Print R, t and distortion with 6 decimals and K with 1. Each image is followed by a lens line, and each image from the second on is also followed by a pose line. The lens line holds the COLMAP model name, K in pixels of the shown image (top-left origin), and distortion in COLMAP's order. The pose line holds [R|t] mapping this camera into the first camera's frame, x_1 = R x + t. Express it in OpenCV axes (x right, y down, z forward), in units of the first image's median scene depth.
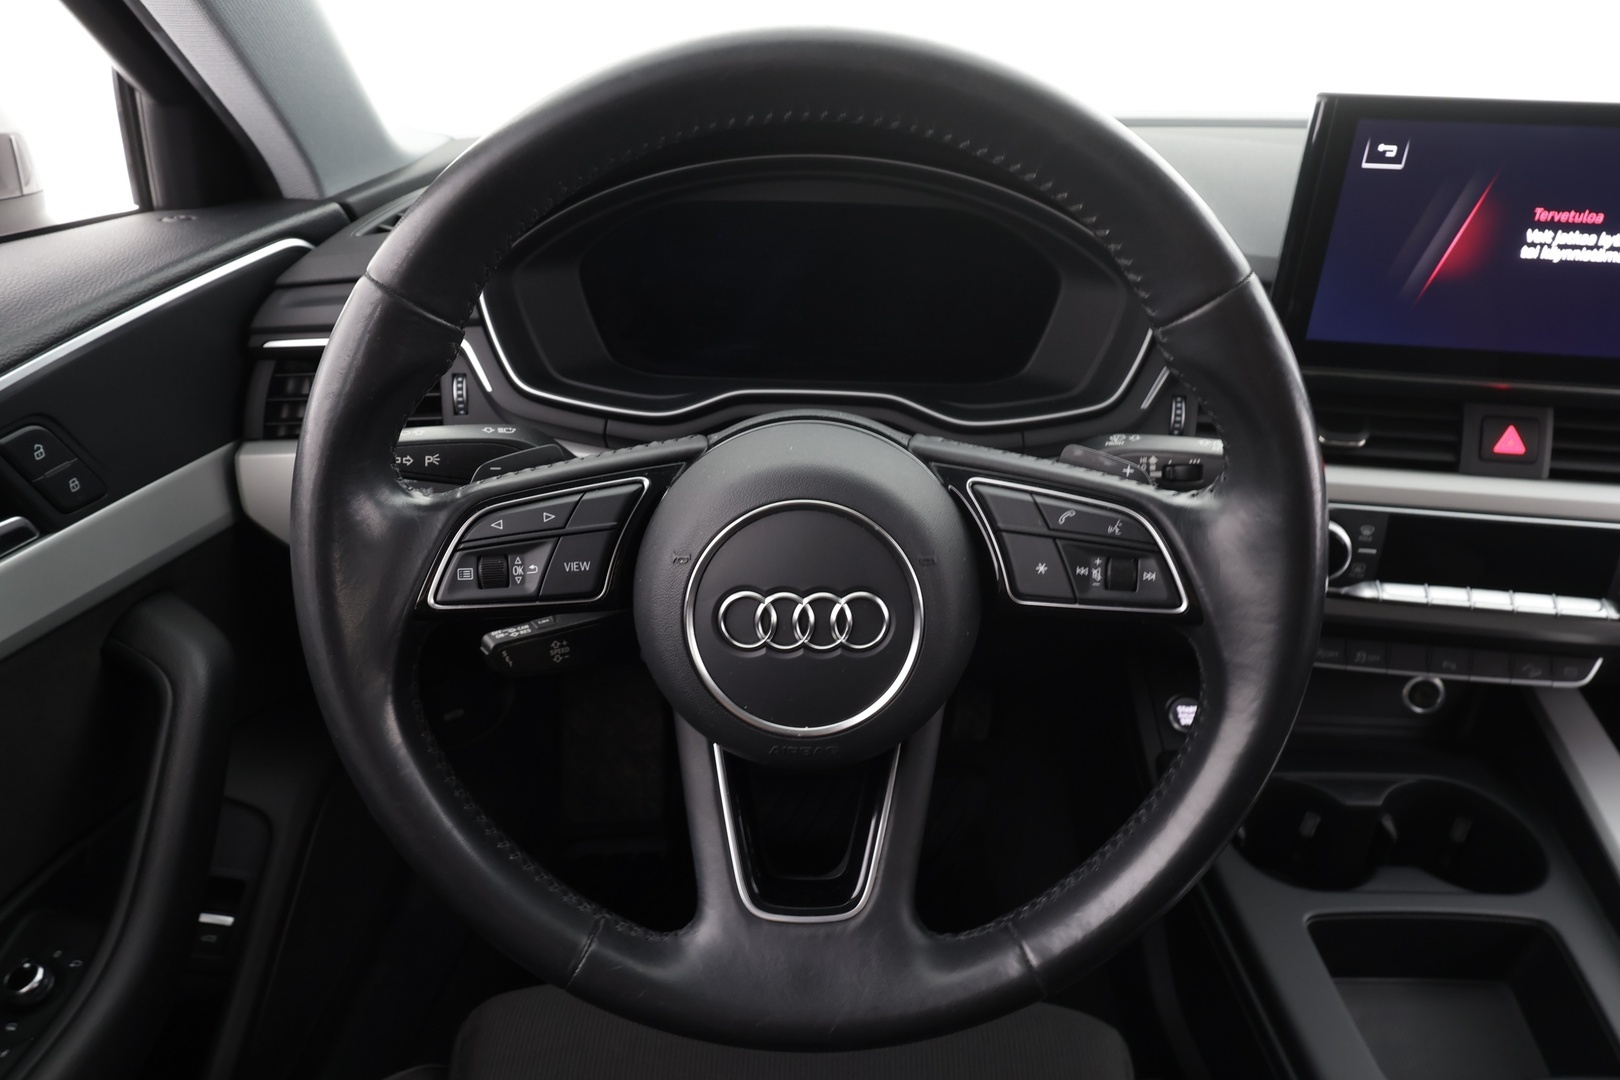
lens RADIAL K [[1035.5, 0, 814.6], [0, 1035.5, 548.0], [0, 0, 1]] dist [0.001131, 0.000088]
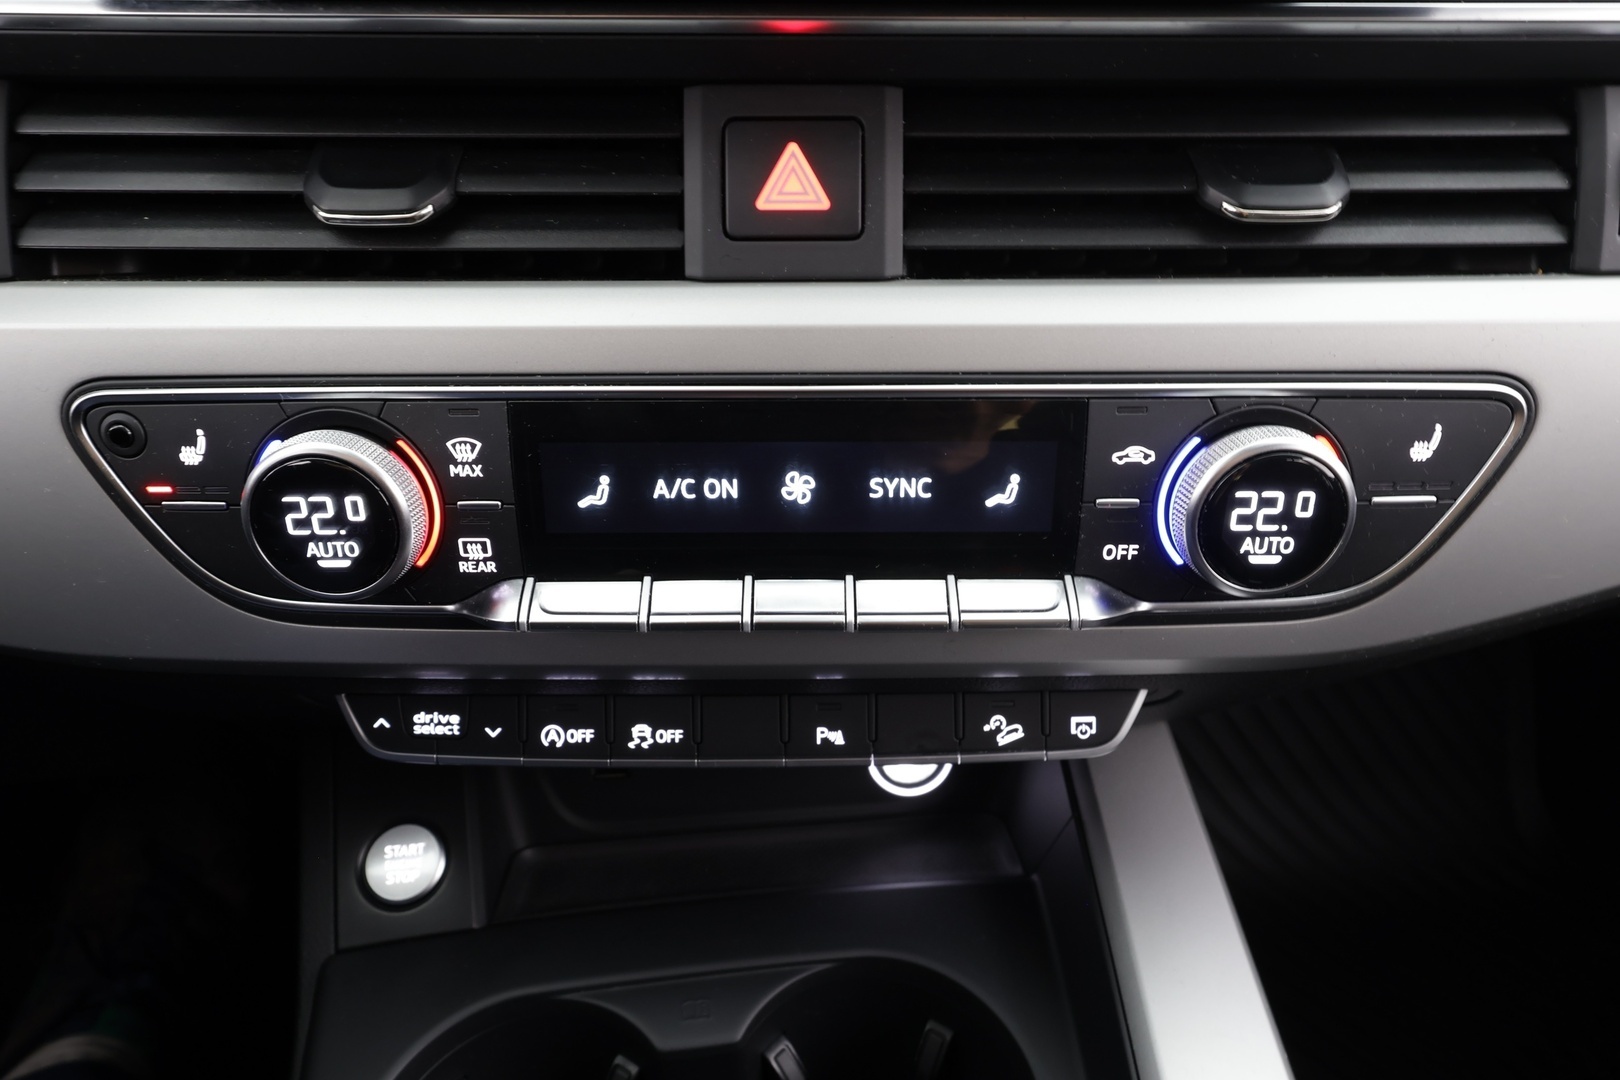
lens RADIAL K [[1171.2, 0, 813.7], [0, 1171.2, 543.4], [0, 0, 1]] dist [0.005192, -0.000096]
pose [[0.988275, -0.090774, 0.122774, 0.850120], [0.083788, 0.994619, 0.060924, 0.002885], [-0.127644, -0.049923, 0.990563, 0.787978]]
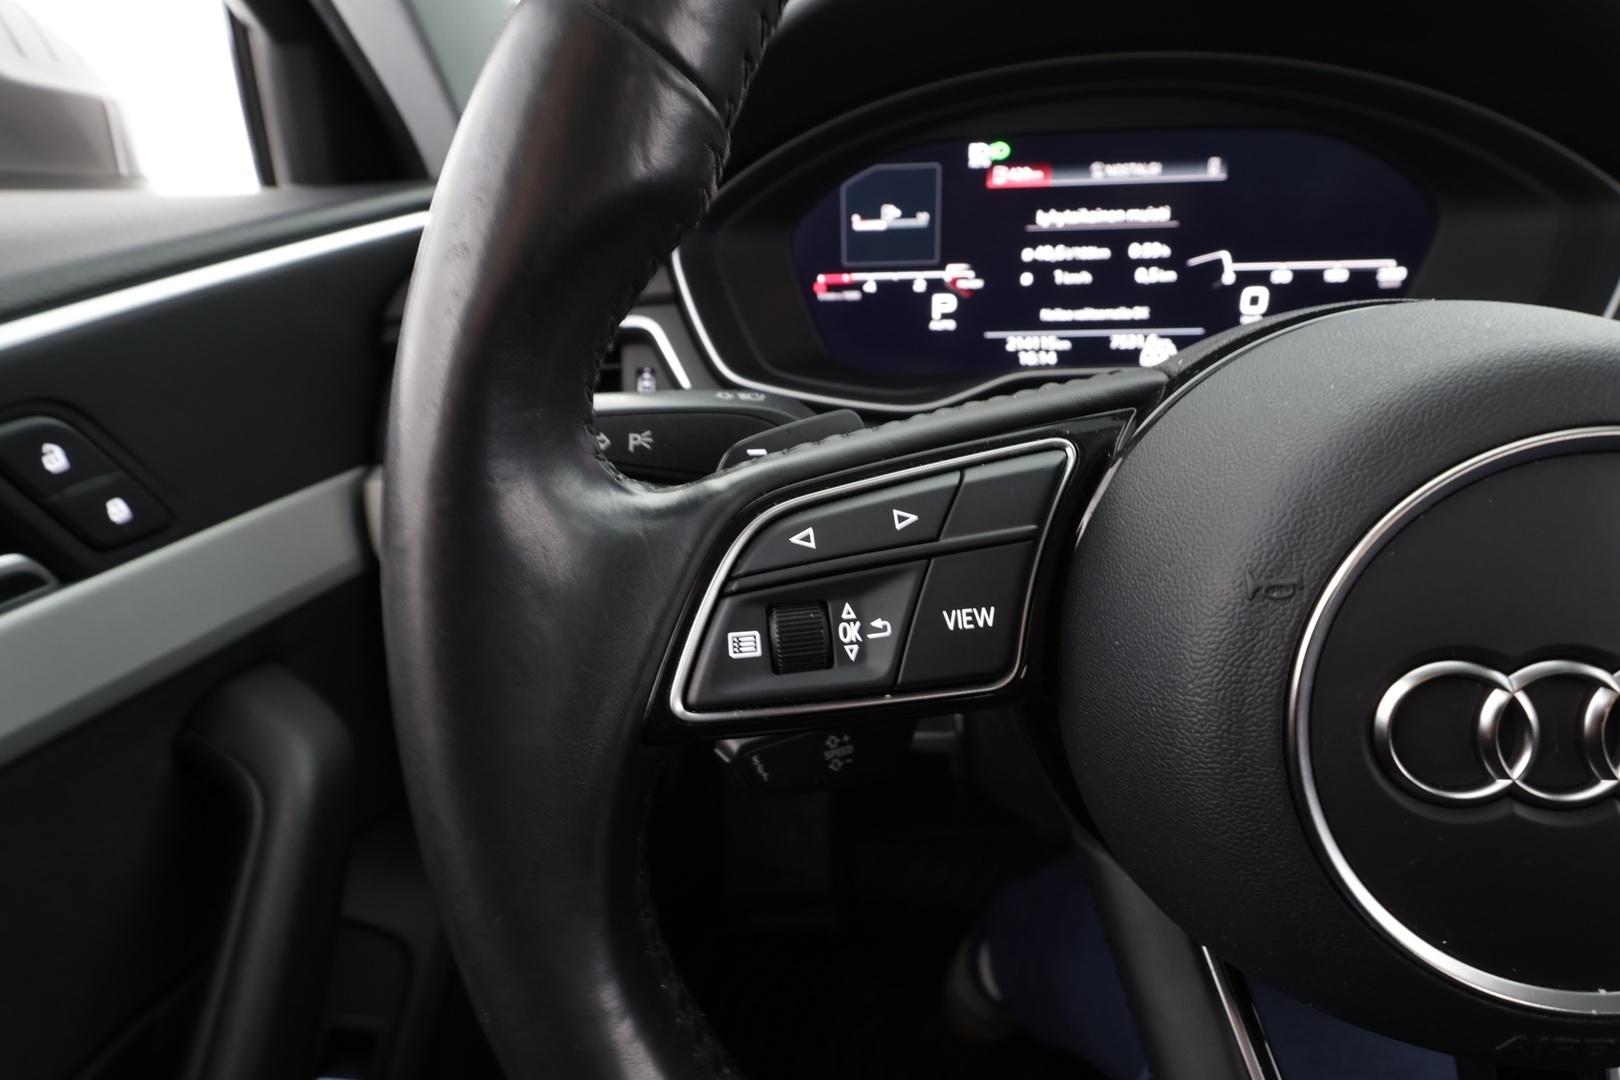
lens RADIAL K [[828.8, 0, 822.6], [0, 828.8, 551.1], [0, 0, 1]] dist [-0.011102, 0.002321]
pose [[0.997626, -0.026829, -0.063420, -0.263443], [0.023752, 0.998527, -0.048780, 0.003074], [0.064635, 0.047158, 0.996794, 0.593294]]
